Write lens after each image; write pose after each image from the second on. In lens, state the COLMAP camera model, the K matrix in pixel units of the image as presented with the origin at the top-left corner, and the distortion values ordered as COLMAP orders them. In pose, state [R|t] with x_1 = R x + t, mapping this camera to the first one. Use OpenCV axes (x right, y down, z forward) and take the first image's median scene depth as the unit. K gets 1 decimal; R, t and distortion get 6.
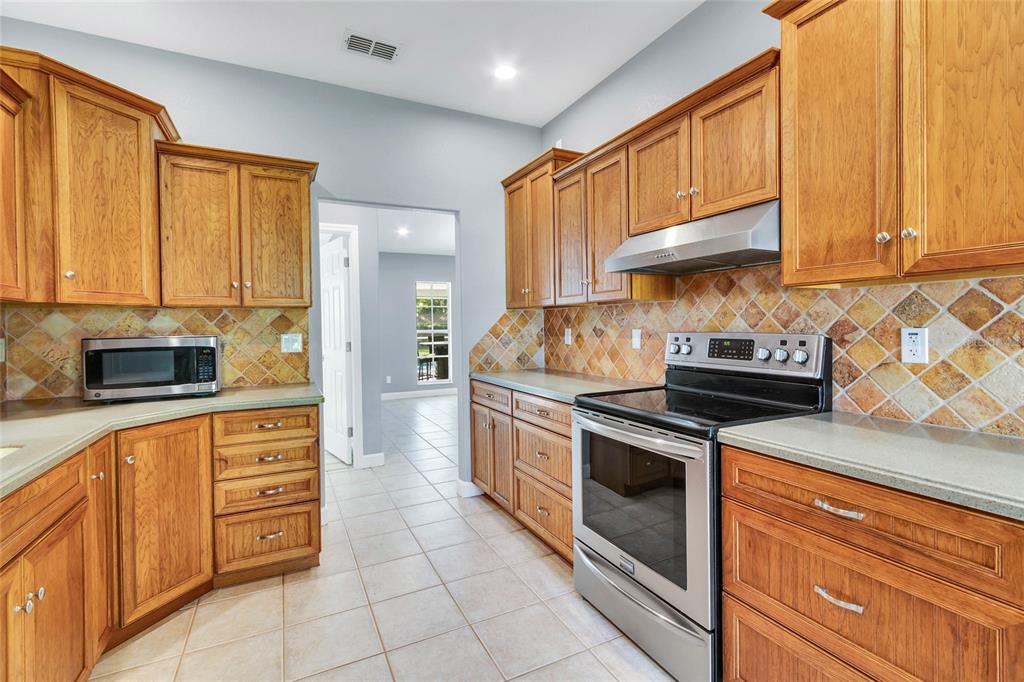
lens RADIAL K [[473.3, 0, 515.6], [0, 473.3, 334.2], [0, 0, 1]] dist [0.001653, -0.000198]
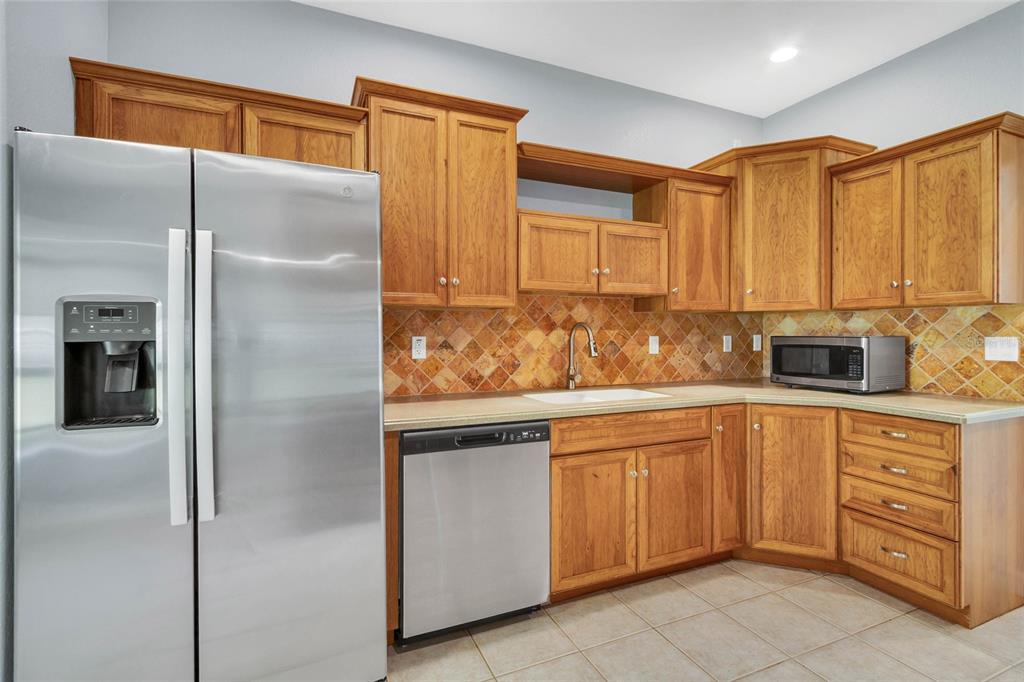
lens RADIAL K [[473.3, 0, 510.5], [0, 473.3, 335.1], [0, 0, 1]] dist [0.001653, -0.000198]
pose [[-0.047048, 0.021046, -0.998671, 0.445700], [-0.015276, 0.999646, 0.021786, -0.011018], [0.998776, 0.016280, -0.046710, 0.286093]]
